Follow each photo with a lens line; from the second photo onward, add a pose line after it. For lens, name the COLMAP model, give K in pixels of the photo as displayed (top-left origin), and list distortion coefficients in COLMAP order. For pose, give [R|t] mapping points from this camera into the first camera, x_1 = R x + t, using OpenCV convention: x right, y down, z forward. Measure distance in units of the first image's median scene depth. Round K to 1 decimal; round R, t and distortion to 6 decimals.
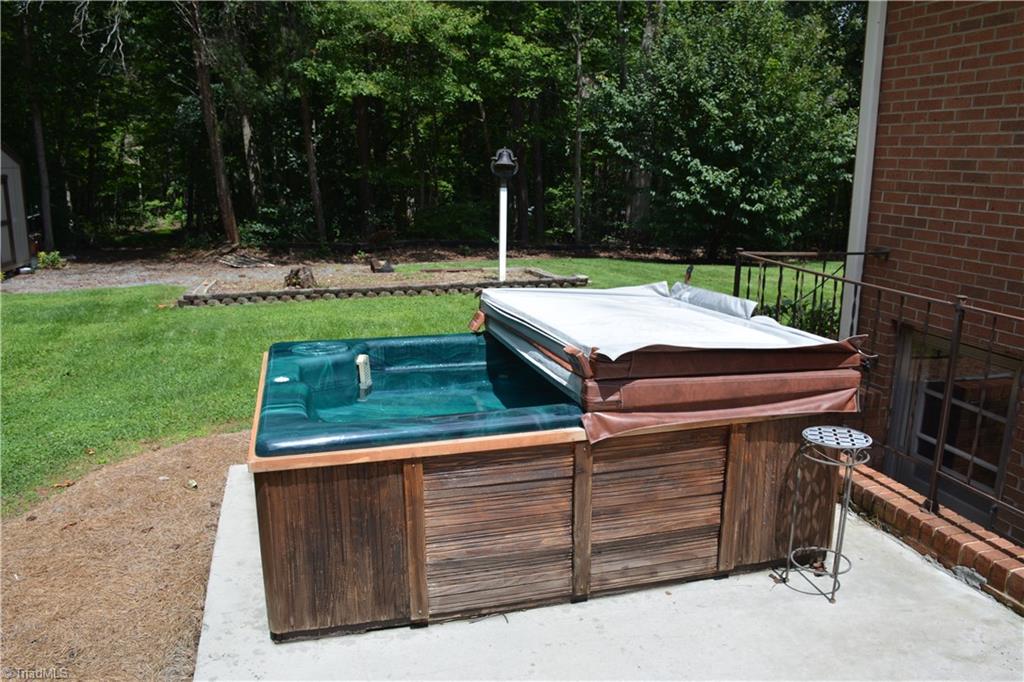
lens RADIAL K [[802.5, 0, 512.0], [0, 802.5, 341.0], [0, 0, 1]] dist [-0.149454, 0.102413]
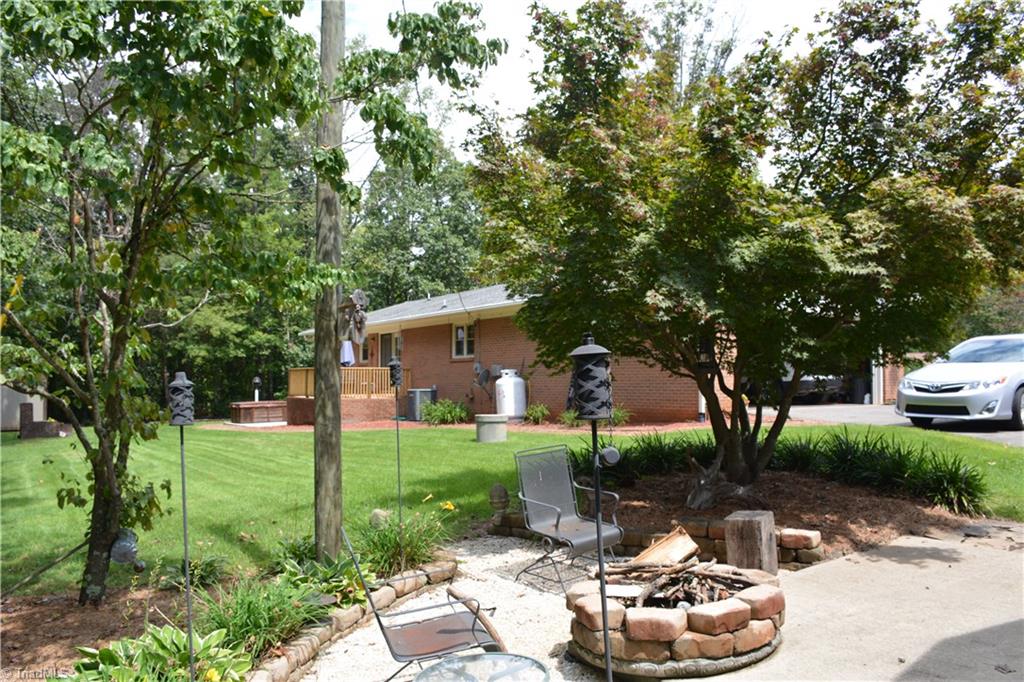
lens RADIAL K [[802.5, 0, 512.0], [0, 802.5, 341.0], [0, 0, 1]] dist [-0.149454, 0.102413]
pose [[0.949841, -0.009308, 0.312596, -0.020862], [0.090098, 0.965321, -0.245024, 0.374113], [-0.299475, 0.260898, 0.917740, -1.733301]]
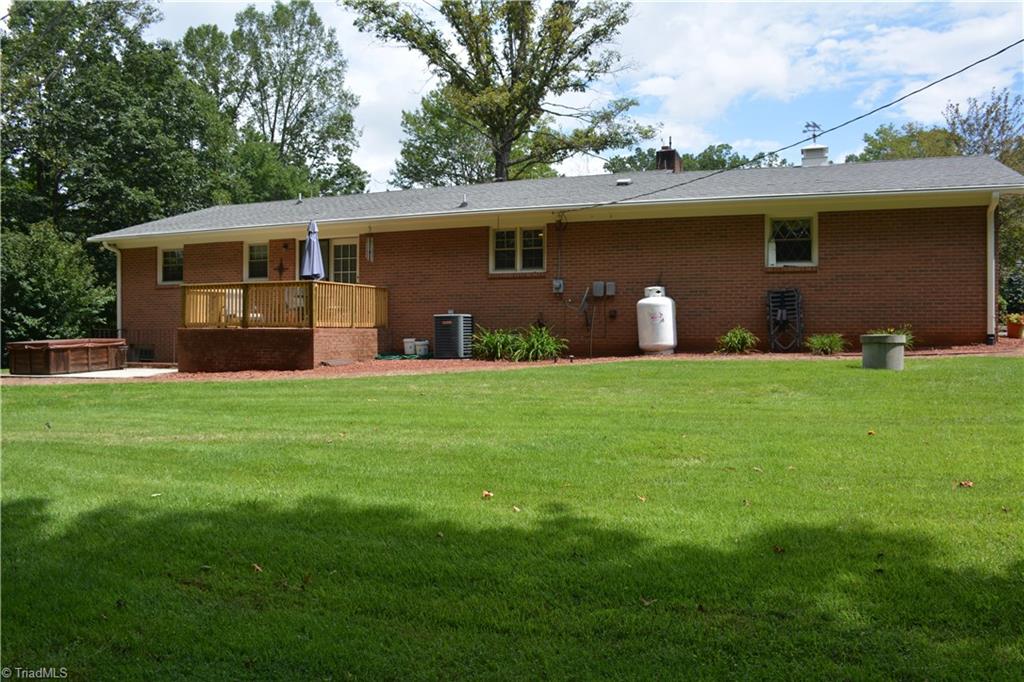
lens RADIAL K [[802.5, 0, 512.0], [0, 802.5, 341.0], [0, 0, 1]] dist [-0.149454, 0.102413]
pose [[0.609837, -0.028681, 0.792008, -0.507770], [0.182371, 0.977605, -0.105022, 0.245054], [-0.771259, 0.208486, 0.601410, -1.005688]]
